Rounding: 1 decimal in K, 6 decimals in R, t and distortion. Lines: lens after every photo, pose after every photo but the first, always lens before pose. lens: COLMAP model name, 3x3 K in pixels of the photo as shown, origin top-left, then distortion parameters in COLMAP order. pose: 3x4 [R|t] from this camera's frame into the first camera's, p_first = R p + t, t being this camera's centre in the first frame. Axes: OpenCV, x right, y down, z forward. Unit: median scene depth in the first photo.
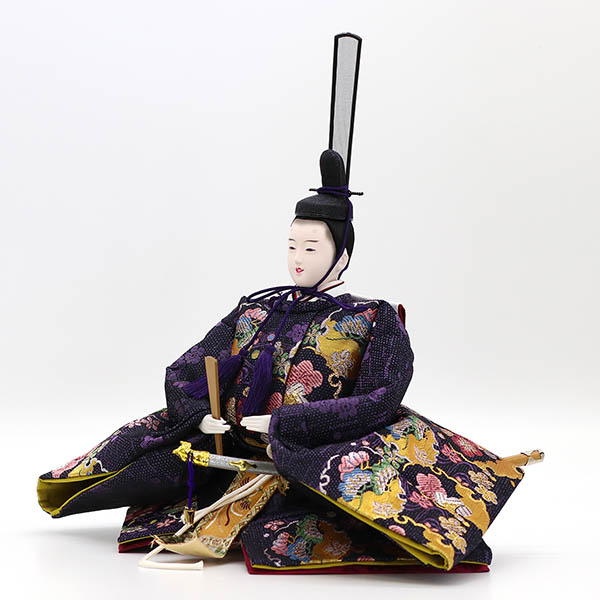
lens RADIAL K [[3477.2, 0, 299.9], [0, 3477.2, 299.5], [0, 0, 1]] dist [-0.118722, 0.000000]
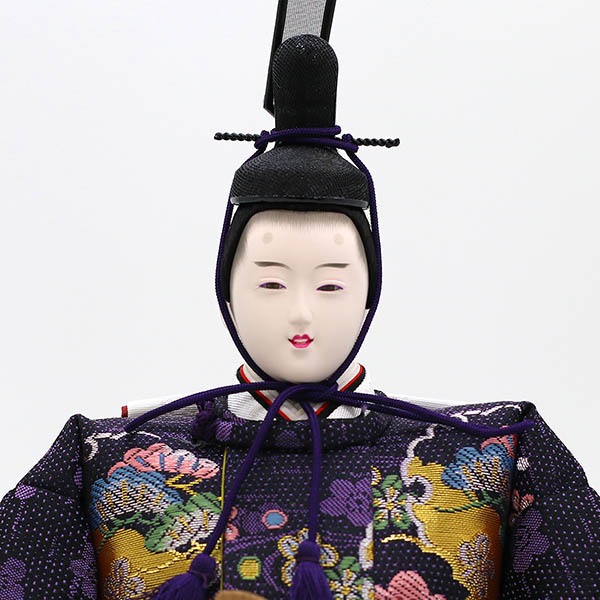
lens RADIAL K [[3477.2, 0, 300.3], [0, 3477.2, 300.3], [0, 0, 1]] dist [-0.118722, 0.000000]
pose [[0.720817, -0.054572, 0.690974, -0.270750], [0.045544, 0.998470, 0.031346, -0.025254], [-0.691628, 0.008875, 0.722199, 0.715677]]
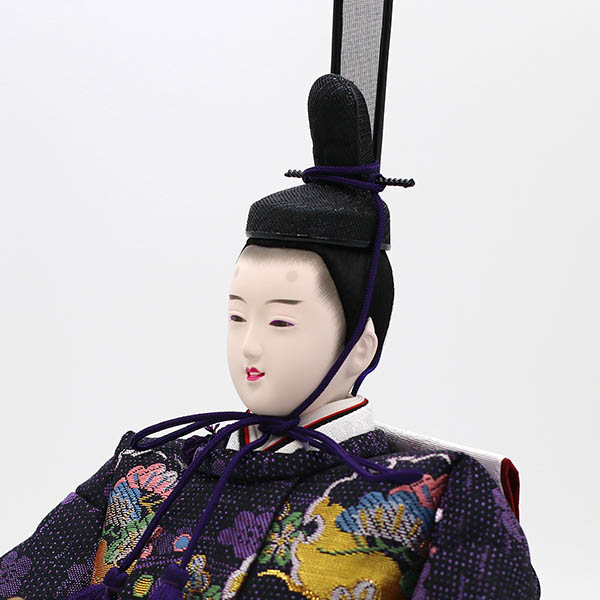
lens RADIAL K [[3477.2, 0, 300.5], [0, 3477.2, 300.3], [0, 0, 1]] dist [-0.118722, 0.000000]
pose [[0.999265, 0.000021, -0.038337, 0.020518], [-0.000084, 0.999999, -0.001655, -0.016202], [0.038337, 0.001657, 0.999263, 0.598856]]
